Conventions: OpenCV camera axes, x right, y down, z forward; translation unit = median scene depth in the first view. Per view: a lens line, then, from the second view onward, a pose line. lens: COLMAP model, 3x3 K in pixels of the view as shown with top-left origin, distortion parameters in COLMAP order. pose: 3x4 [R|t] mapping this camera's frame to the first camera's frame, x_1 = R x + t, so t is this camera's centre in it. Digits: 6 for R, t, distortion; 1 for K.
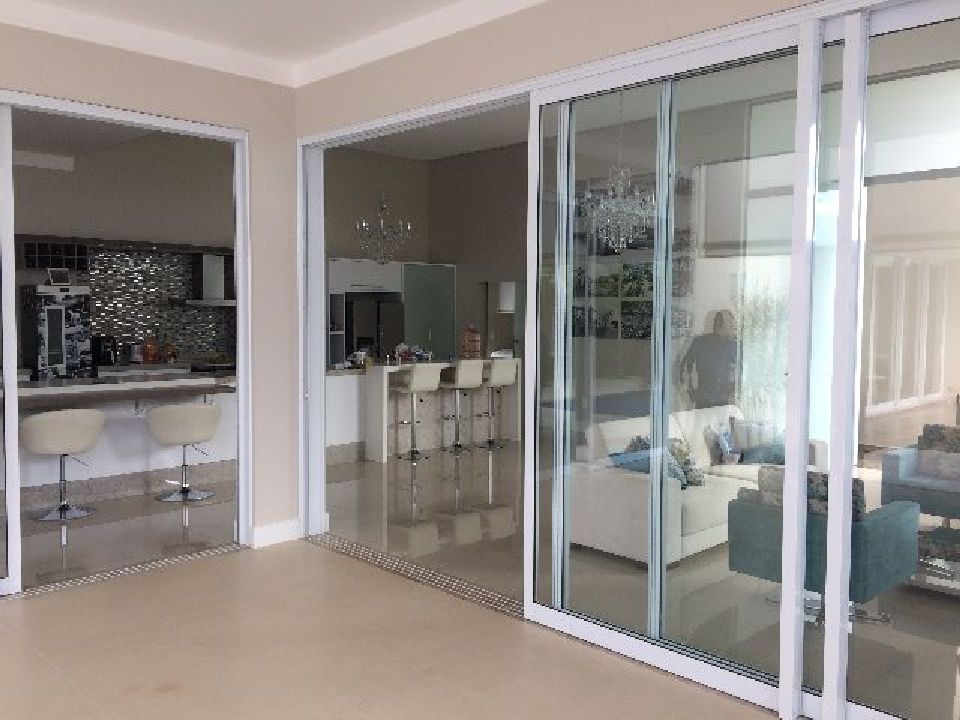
lens RADIAL K [[827.1, 0, 480.9], [0, 827.1, 359.4], [0, 0, 1]] dist [0.002967, -0.008195]
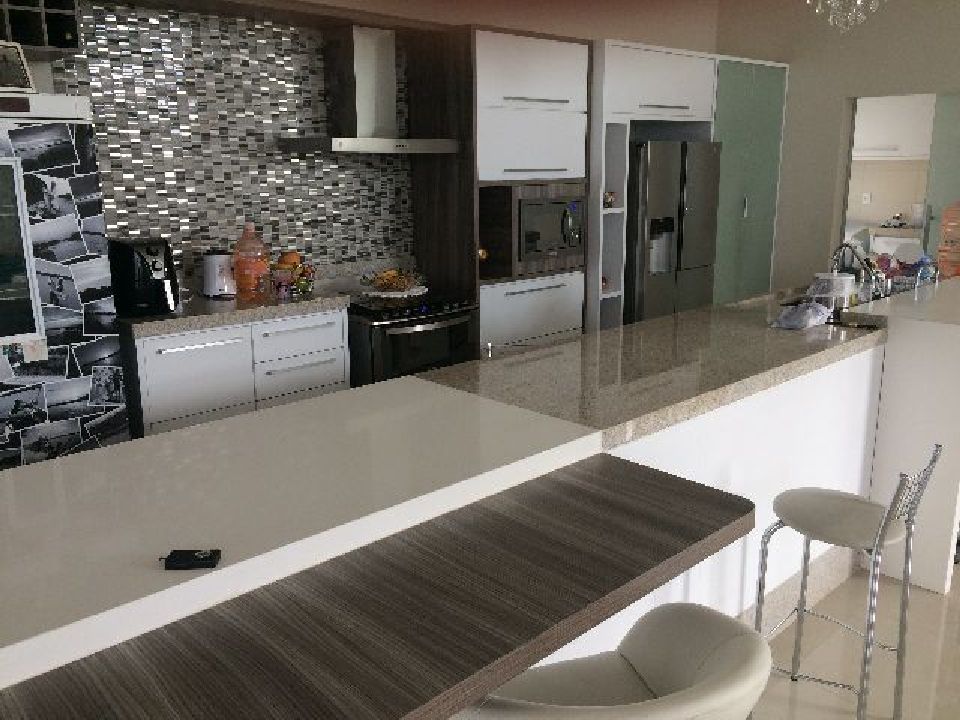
lens RADIAL K [[827.1, 0, 478.6], [0, 827.1, 358.1], [0, 0, 1]] dist [0.002967, -0.008195]
pose [[0.999851, -0.014930, -0.008623, -0.310729], [0.016197, 0.984802, 0.172926, -0.038376], [0.005910, -0.173040, 0.984897, 0.645397]]
